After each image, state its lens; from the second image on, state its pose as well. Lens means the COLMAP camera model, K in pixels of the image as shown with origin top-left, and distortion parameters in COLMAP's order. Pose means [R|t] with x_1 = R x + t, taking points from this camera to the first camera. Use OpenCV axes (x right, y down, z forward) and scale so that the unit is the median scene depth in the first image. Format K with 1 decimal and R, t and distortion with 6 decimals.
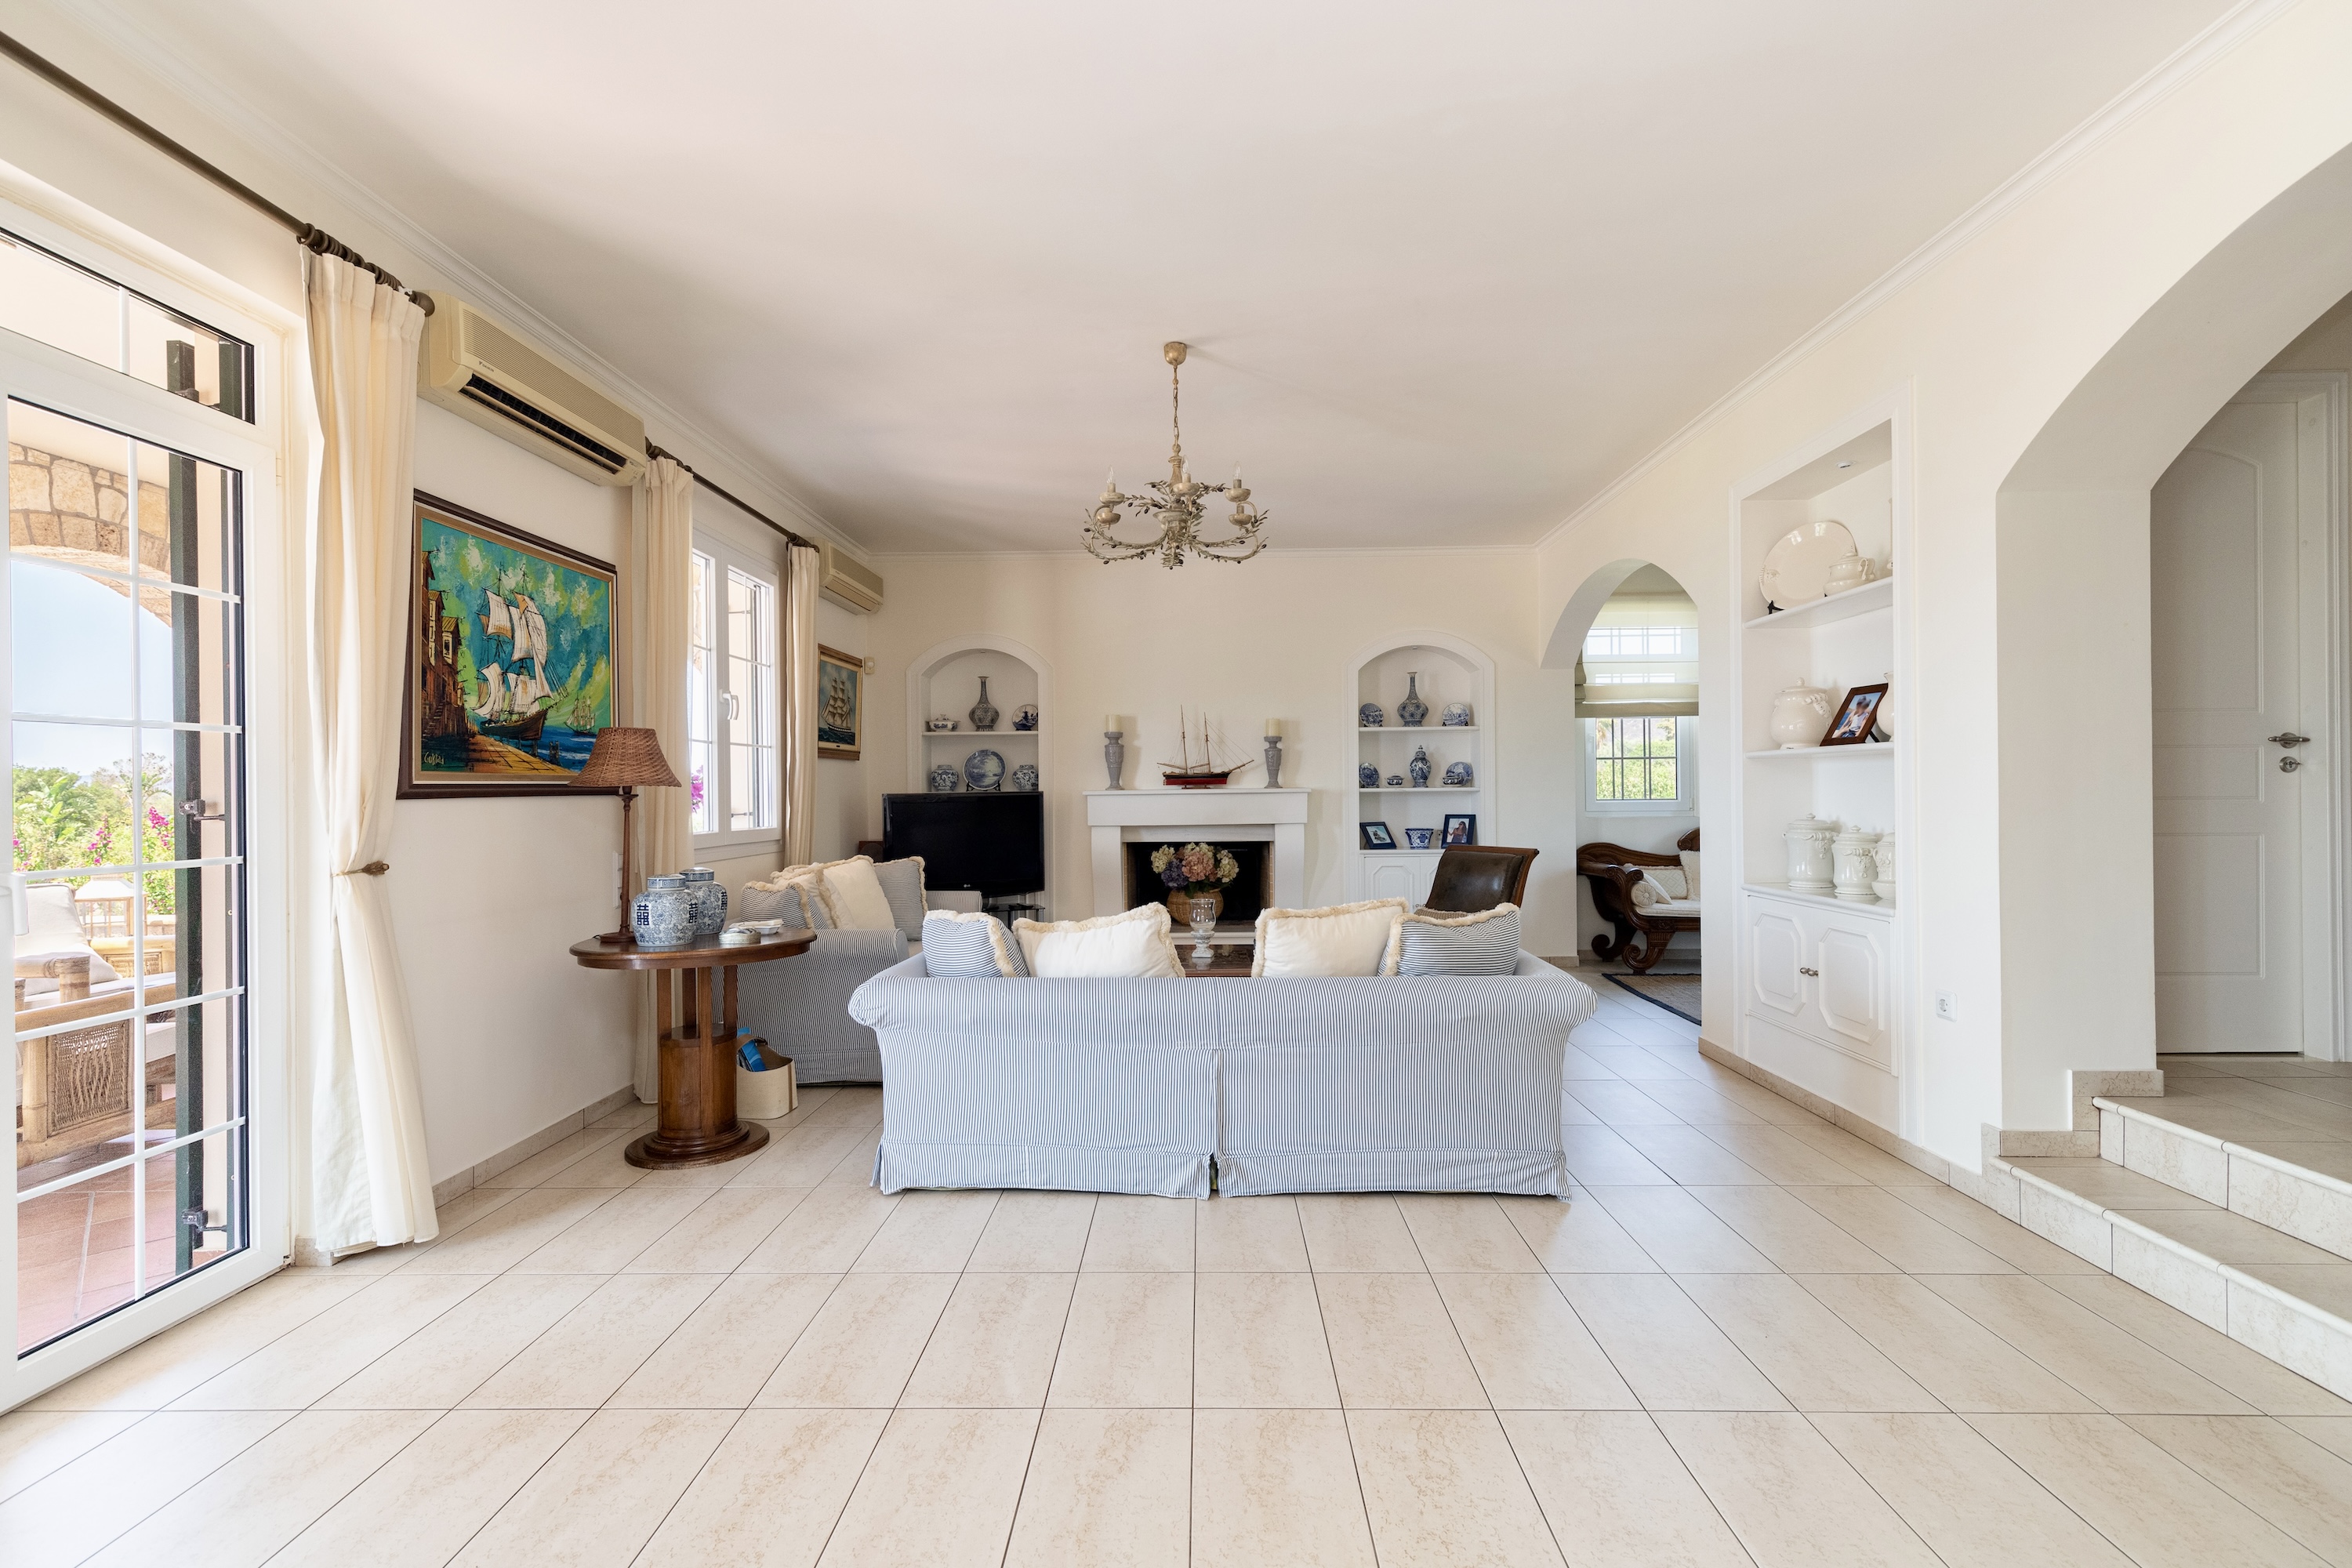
lens RADIAL K [[1075.1, 0, 1178.9], [0, 1075.1, 786.6], [0, 0, 1]] dist [-0.000161, 0.000004]
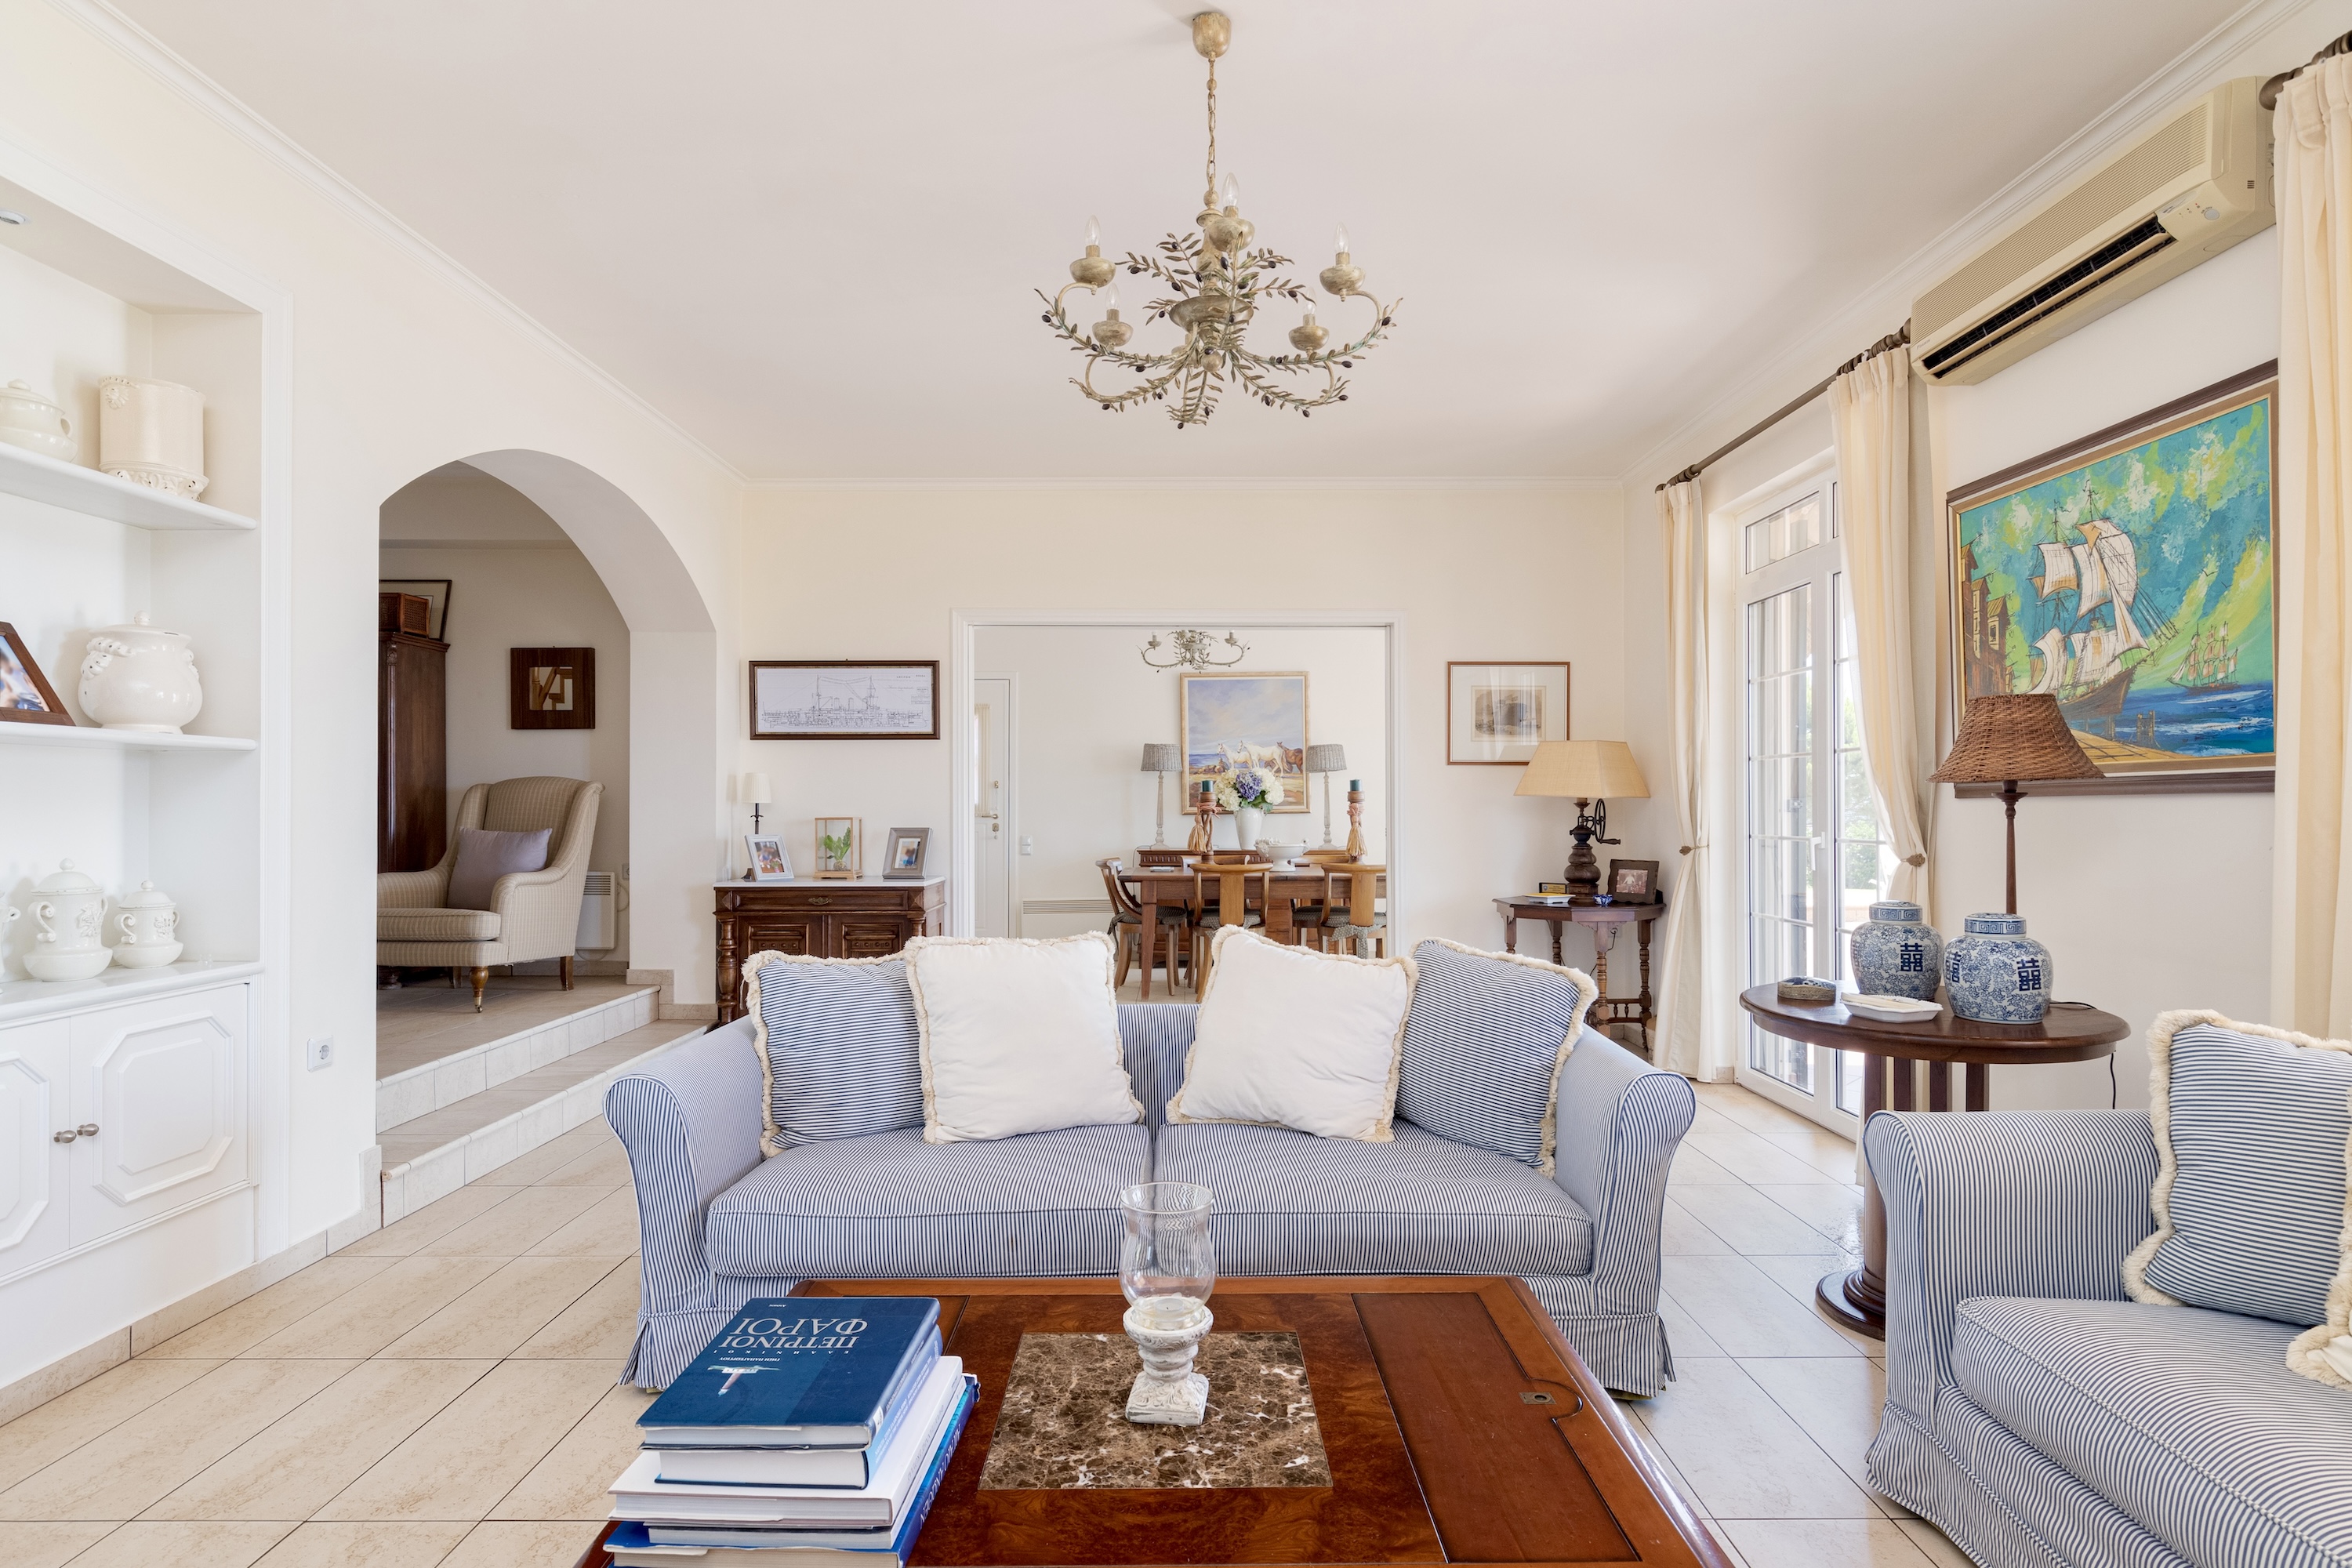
lens RADIAL K [[1189.8, 0, 1173.6], [0, 1189.8, 790.8], [0, 0, 1]] dist [0.002834, 0.000502]
pose [[-0.999838, 0.009866, -0.015030, 0.034220], [0.010113, 0.999814, -0.016439, 0.013535], [0.014865, -0.016589, -0.999752, 1.823521]]
